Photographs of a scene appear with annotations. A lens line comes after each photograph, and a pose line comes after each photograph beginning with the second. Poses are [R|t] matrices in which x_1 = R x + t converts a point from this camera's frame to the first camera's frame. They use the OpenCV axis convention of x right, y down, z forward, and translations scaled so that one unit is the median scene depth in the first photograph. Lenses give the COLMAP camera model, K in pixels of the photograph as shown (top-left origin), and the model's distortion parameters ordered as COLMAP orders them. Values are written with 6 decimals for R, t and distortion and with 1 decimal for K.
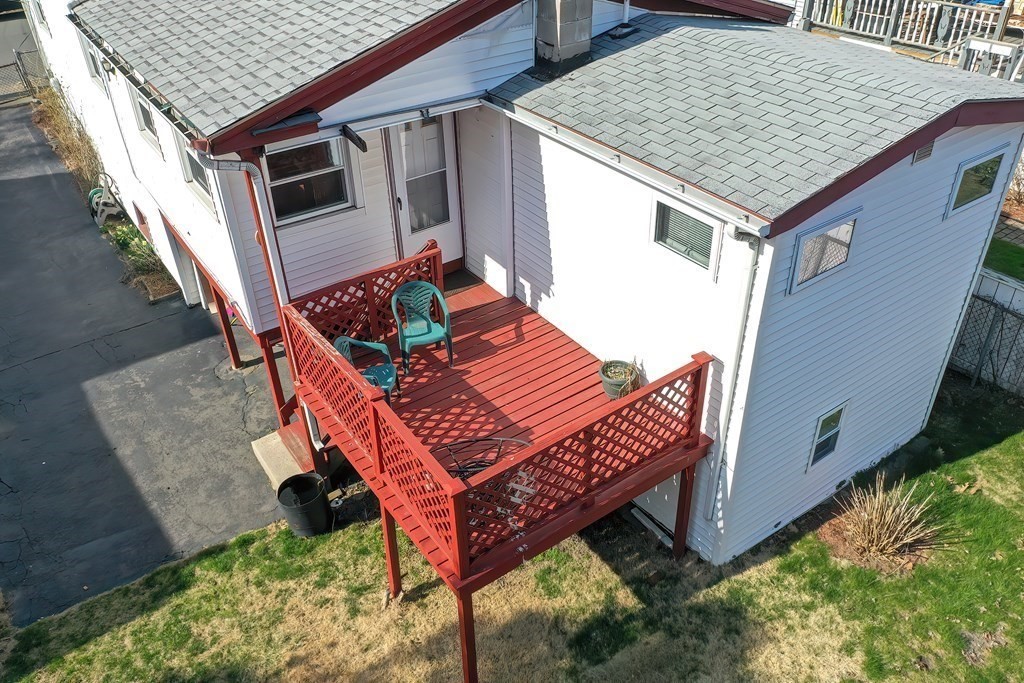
lens RADIAL K [[810.7, 0, 518.2], [0, 810.7, 337.2], [0, 0, 1]] dist [0.024579, -0.001359]
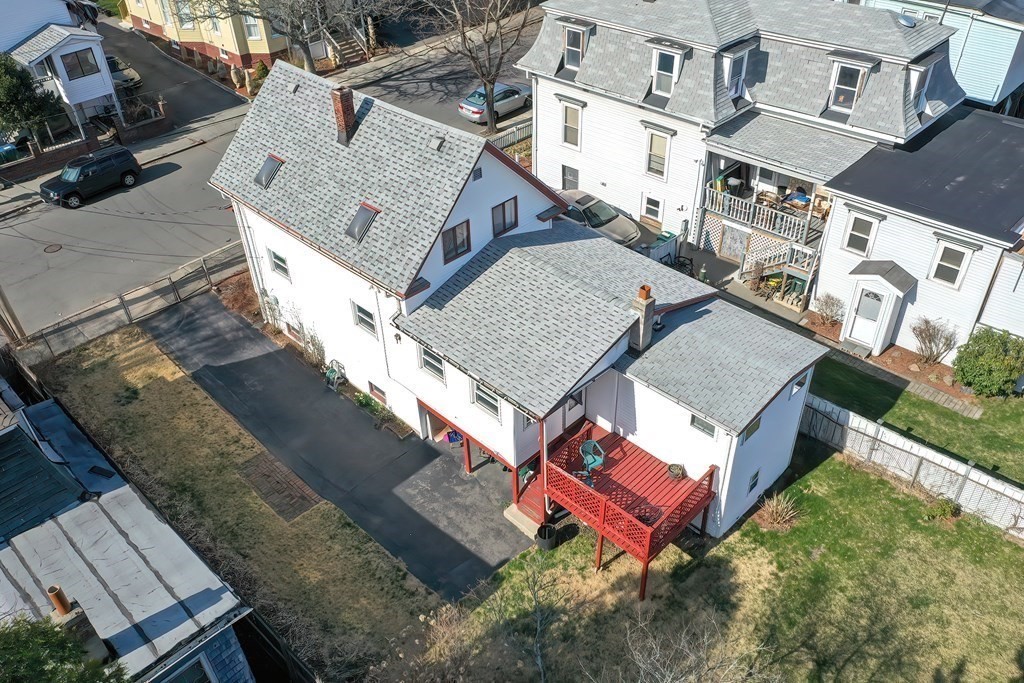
lens RADIAL K [[810.7, 0, 508.4], [0, 810.7, 343.2], [0, 0, 1]] dist [0.024579, -0.001359]
pose [[0.984145, -0.114776, 0.135224, -0.672161], [0.107397, 0.992363, 0.060682, -0.547229], [-0.141156, -0.045197, 0.988955, -1.388533]]
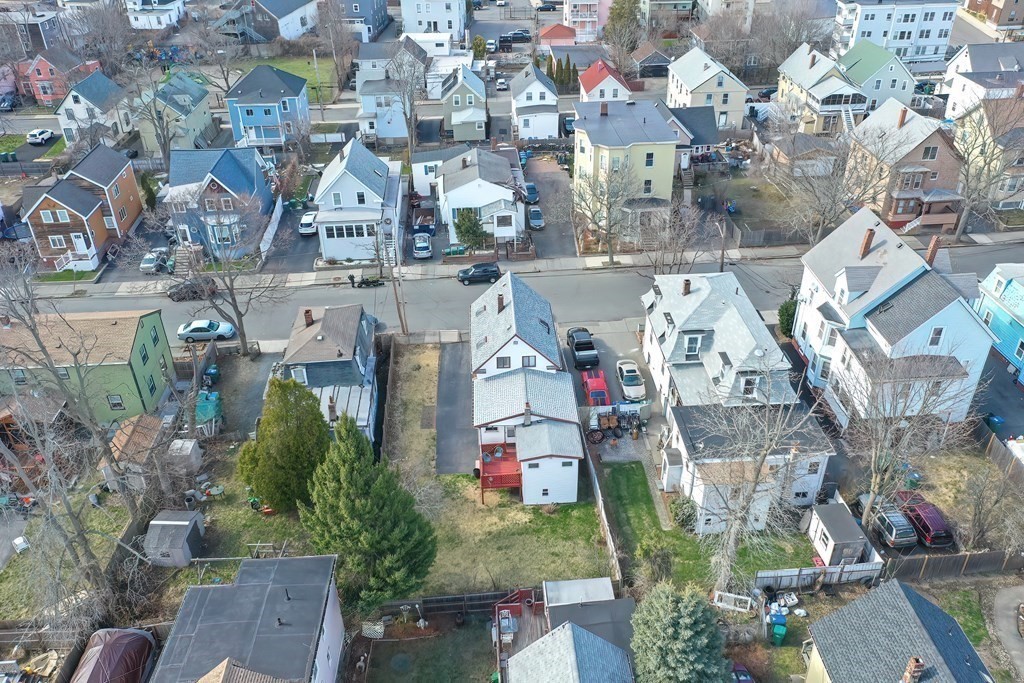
lens RADIAL K [[810.7, 0, 513.6], [0, 810.7, 341.7], [0, 0, 1]] dist [0.024579, -0.001359]
pose [[0.848068, 0.292974, -0.441528, 2.945884], [-0.300723, 0.952171, 0.054193, -1.370534], [0.436287, 0.086818, 0.895609, -5.349354]]
